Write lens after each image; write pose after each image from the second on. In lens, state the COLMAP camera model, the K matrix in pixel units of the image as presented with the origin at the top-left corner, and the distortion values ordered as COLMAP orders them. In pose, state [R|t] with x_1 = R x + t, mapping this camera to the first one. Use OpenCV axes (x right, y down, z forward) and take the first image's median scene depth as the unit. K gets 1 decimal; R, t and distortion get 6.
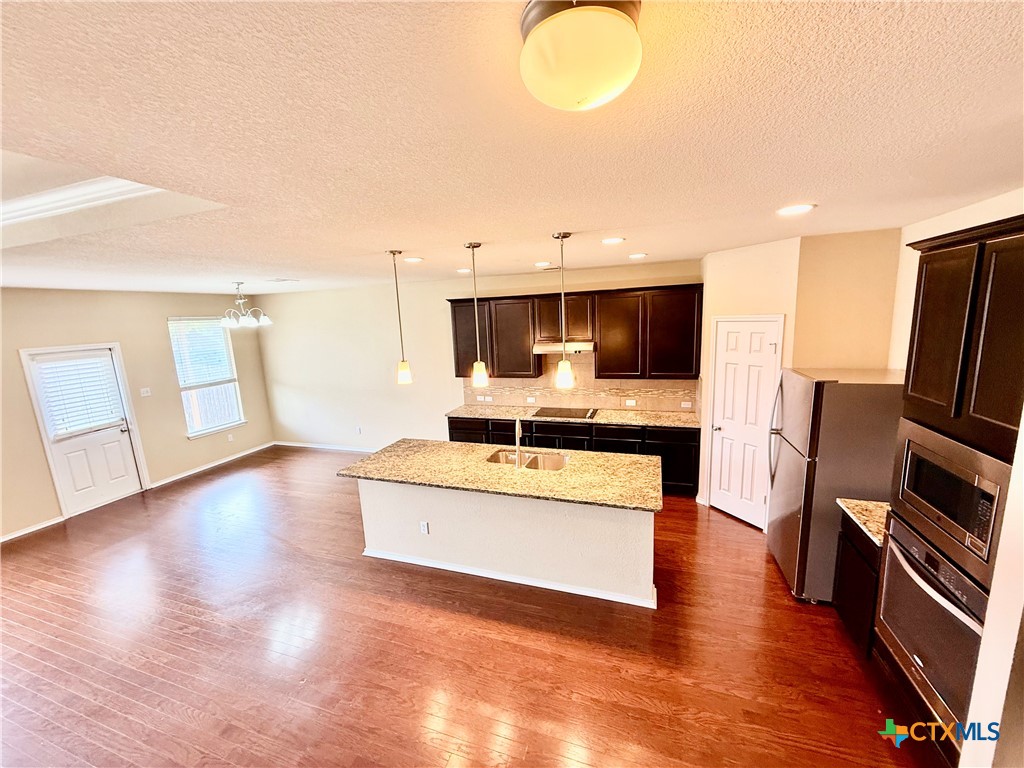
lens RADIAL K [[406.3, 0, 511.0], [0, 406.3, 384.2], [0, 0, 1]] dist [0.001170, -0.000255]
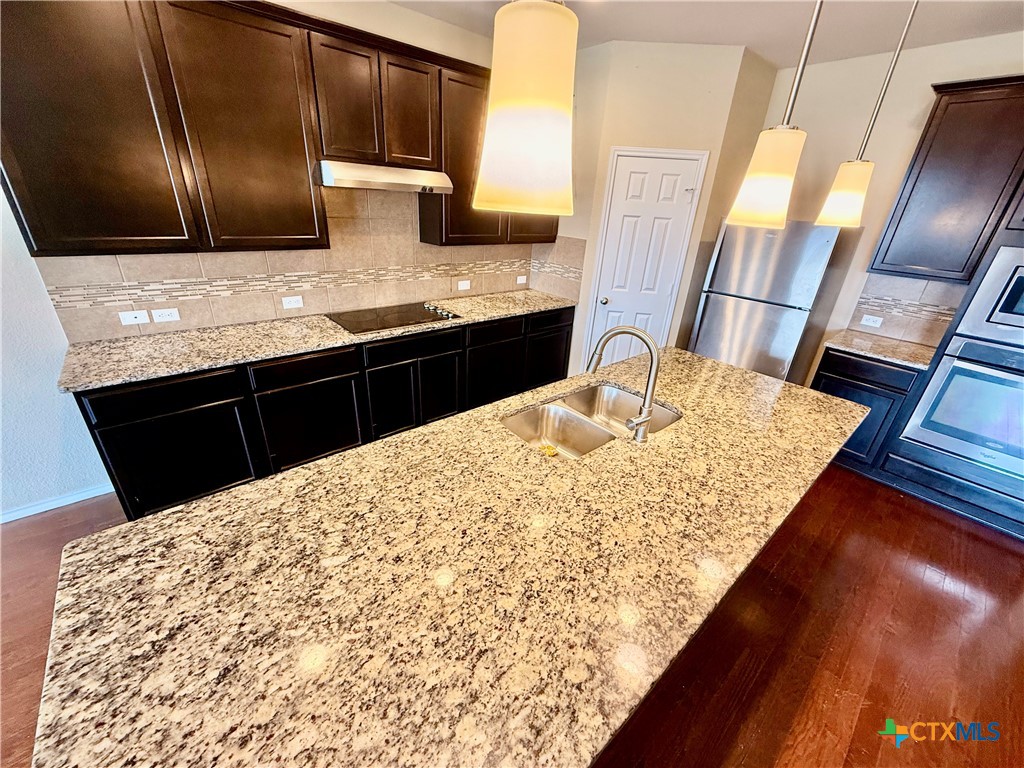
lens RADIAL K [[406.3, 0, 510.4], [0, 406.3, 384.3], [0, 0, 1]] dist [0.001170, -0.000255]
pose [[0.493693, -0.293216, 0.818713, -0.308899], [0.068036, 0.951581, 0.299775, 0.008006], [-0.866971, -0.092295, 0.489739, 0.731526]]
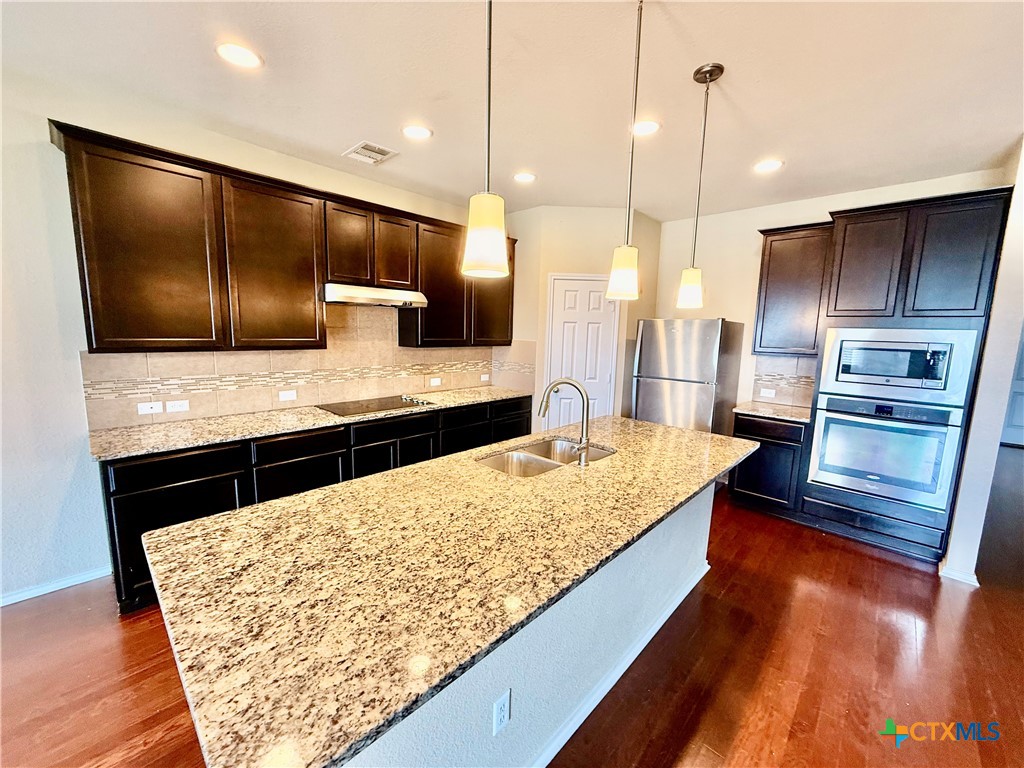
lens RADIAL K [[406.3, 0, 510.5], [0, 406.3, 384.7], [0, 0, 1]] dist [0.001170, -0.000255]
pose [[0.409397, -0.070028, 0.909665, -0.416580], [0.109387, 0.993625, 0.027261, 0.055756], [-0.905775, 0.088345, 0.414448, 0.681133]]
